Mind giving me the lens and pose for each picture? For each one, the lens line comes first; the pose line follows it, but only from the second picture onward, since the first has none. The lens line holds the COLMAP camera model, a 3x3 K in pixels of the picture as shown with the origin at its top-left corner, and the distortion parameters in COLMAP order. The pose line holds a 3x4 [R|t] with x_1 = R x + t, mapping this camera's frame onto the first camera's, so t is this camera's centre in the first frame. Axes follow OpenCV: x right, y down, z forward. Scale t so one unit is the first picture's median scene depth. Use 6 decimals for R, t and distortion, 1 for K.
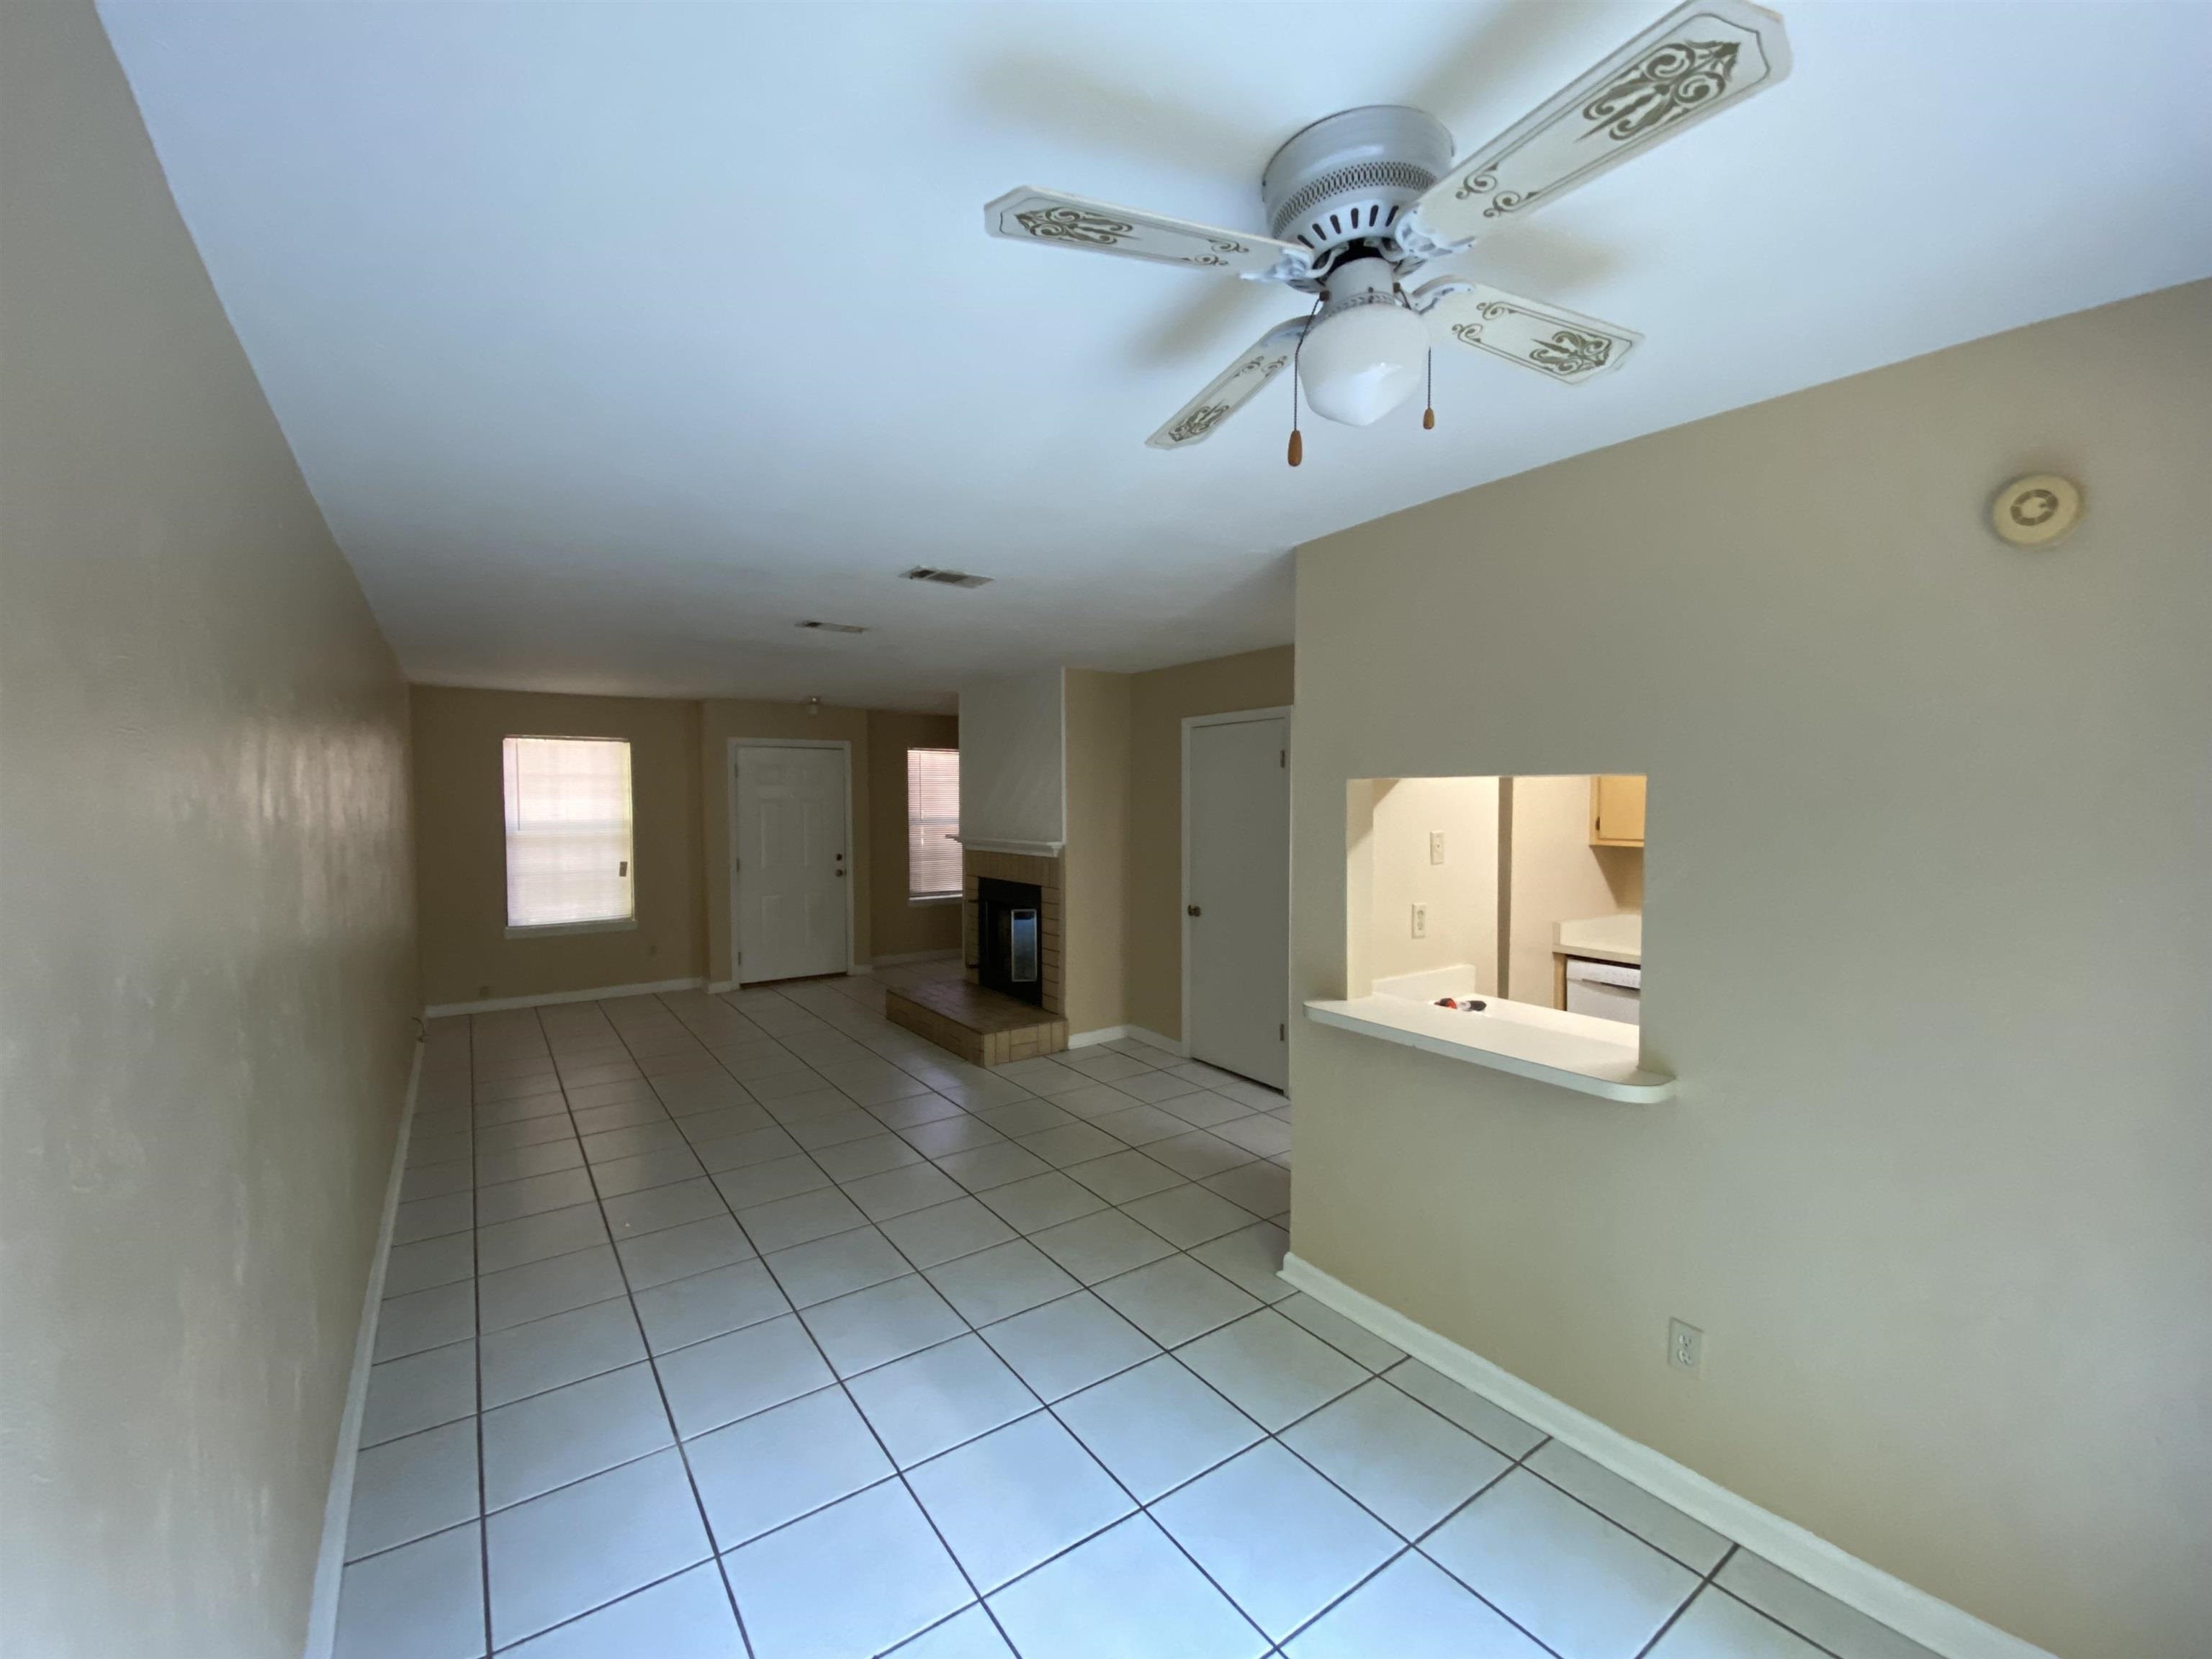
lens RADIAL K [[897.3, 0, 1106.0], [0, 897.3, 829.5], [0, 0, 1]] dist [0.000017, -0.000163]
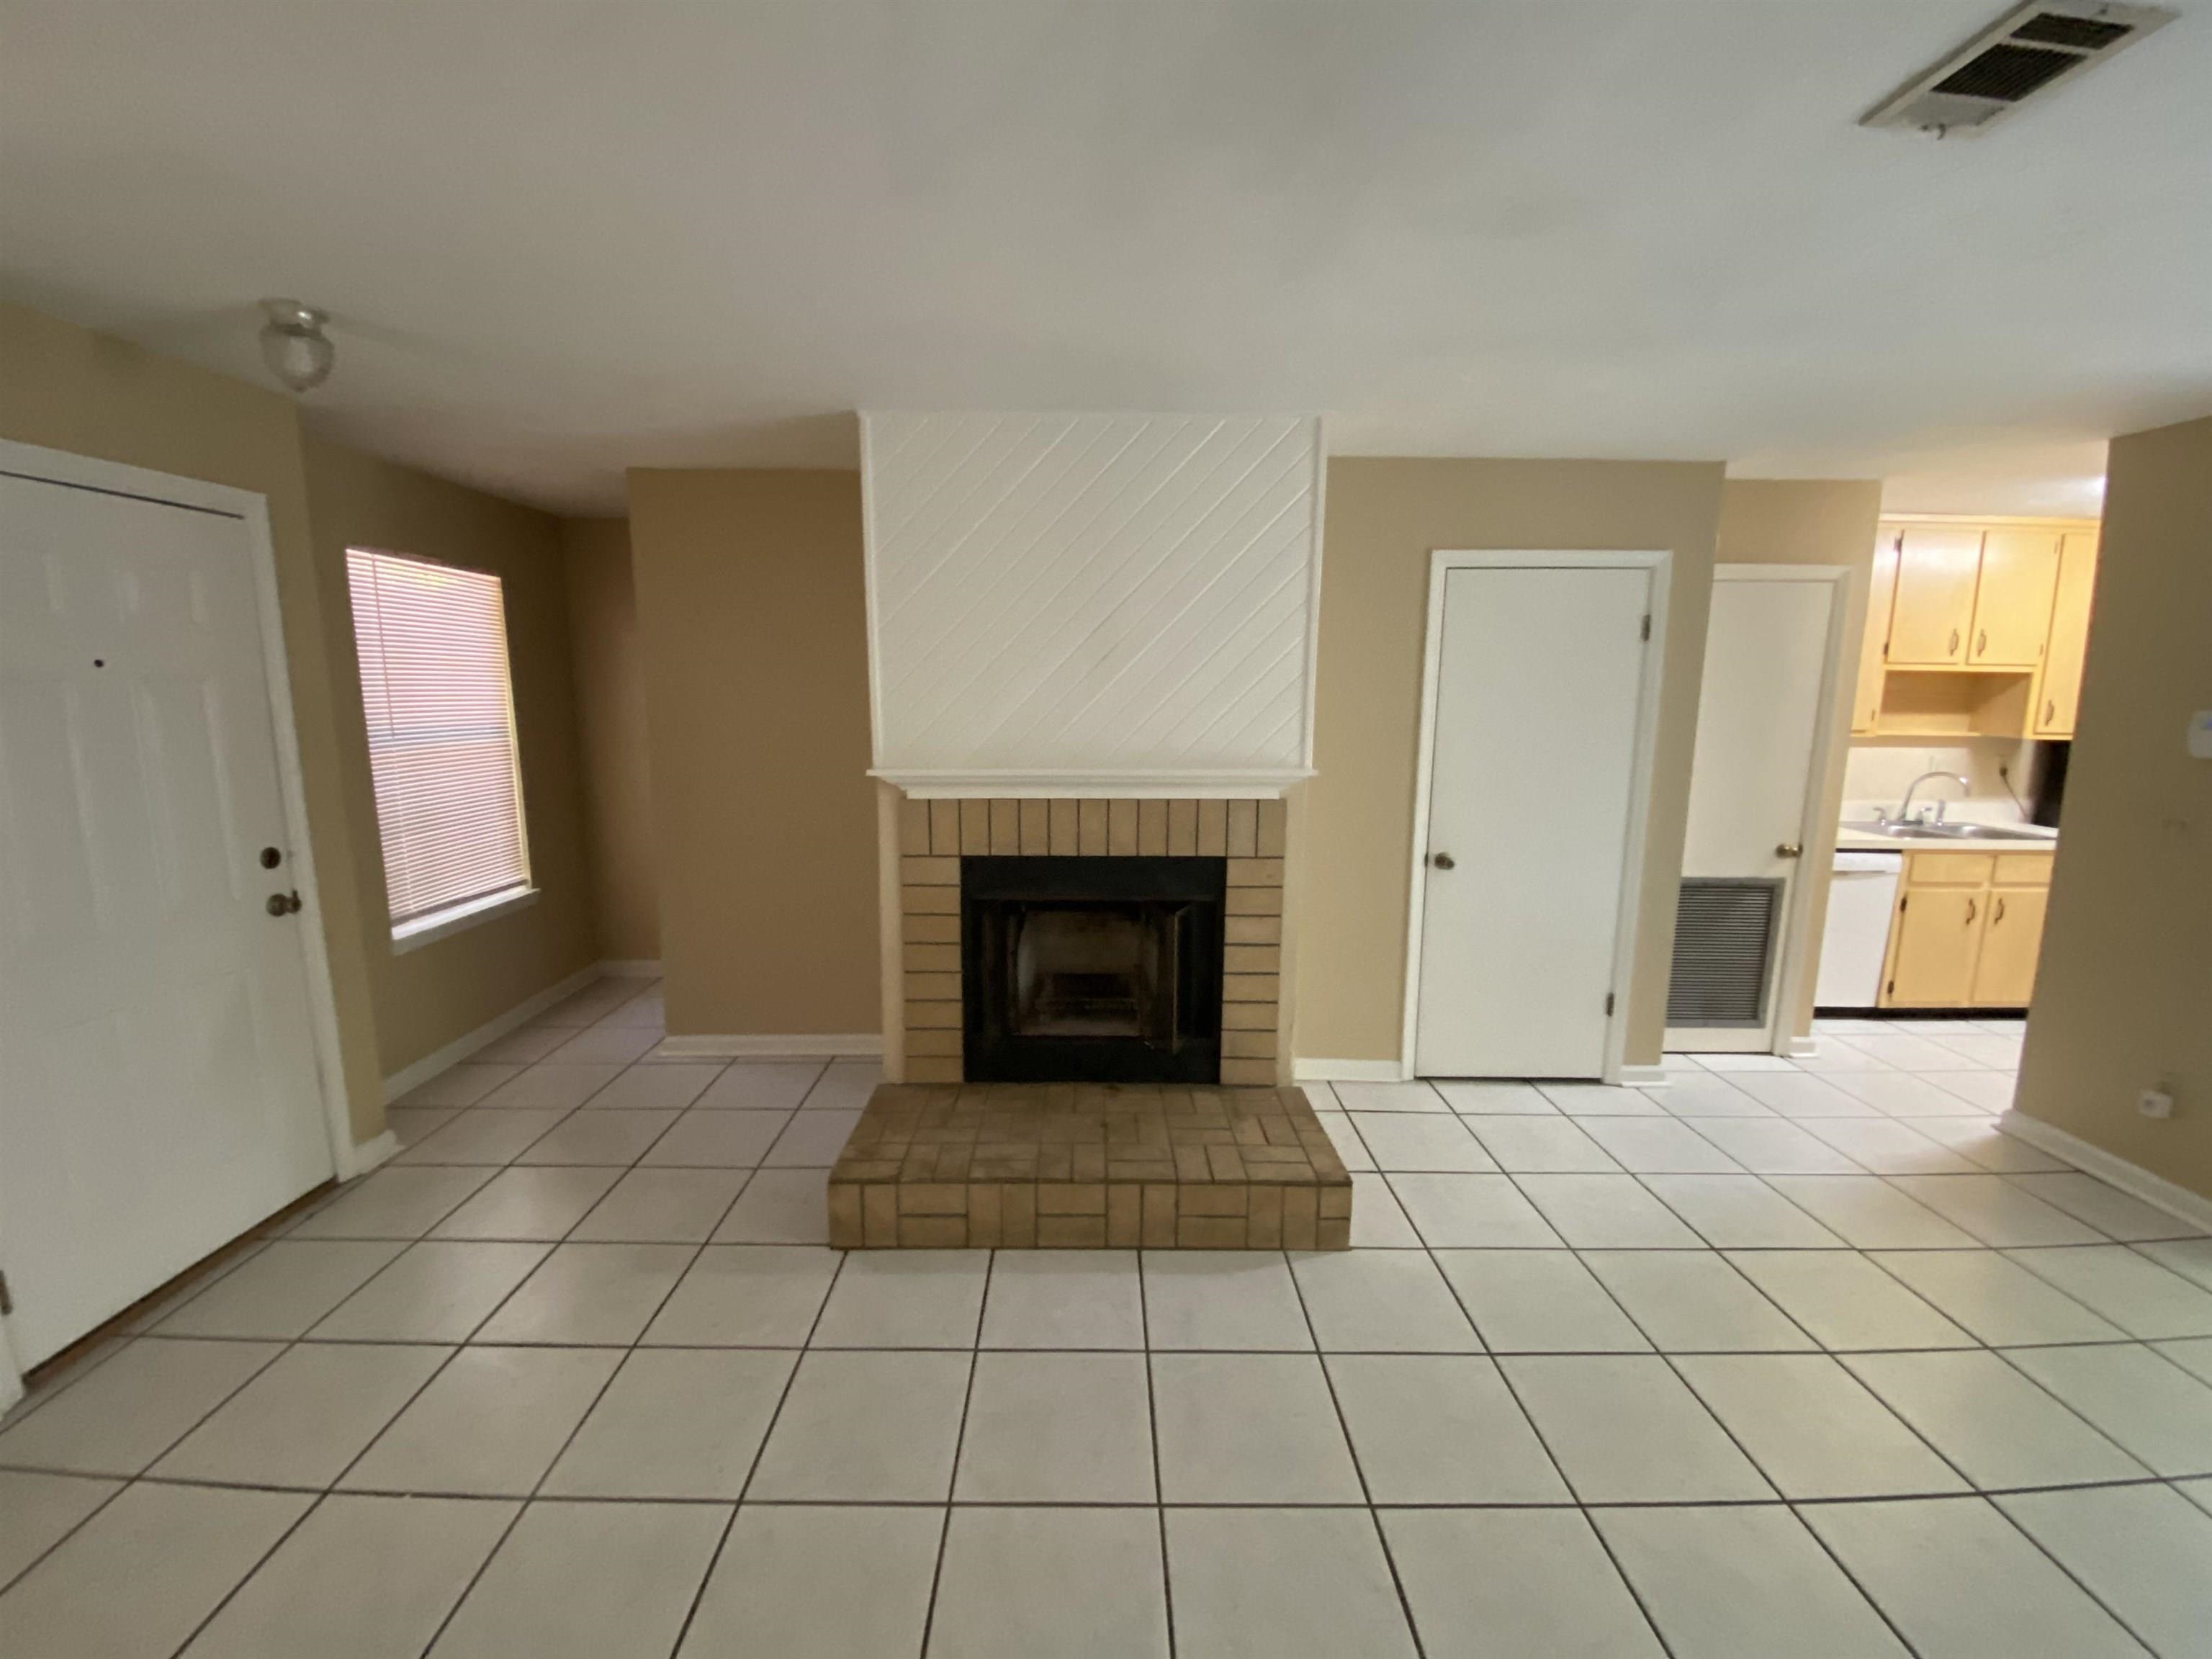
lens RADIAL K [[883.7, 0, 1079.3], [0, 883.7, 836.4], [0, 0, 1]] dist [0.036632, -0.027780]
pose [[0.576217, -0.122737, 0.808028, -0.389980], [0.021408, 0.990587, 0.135201, -0.014511], [-0.817017, -0.060606, 0.573420, 0.573143]]
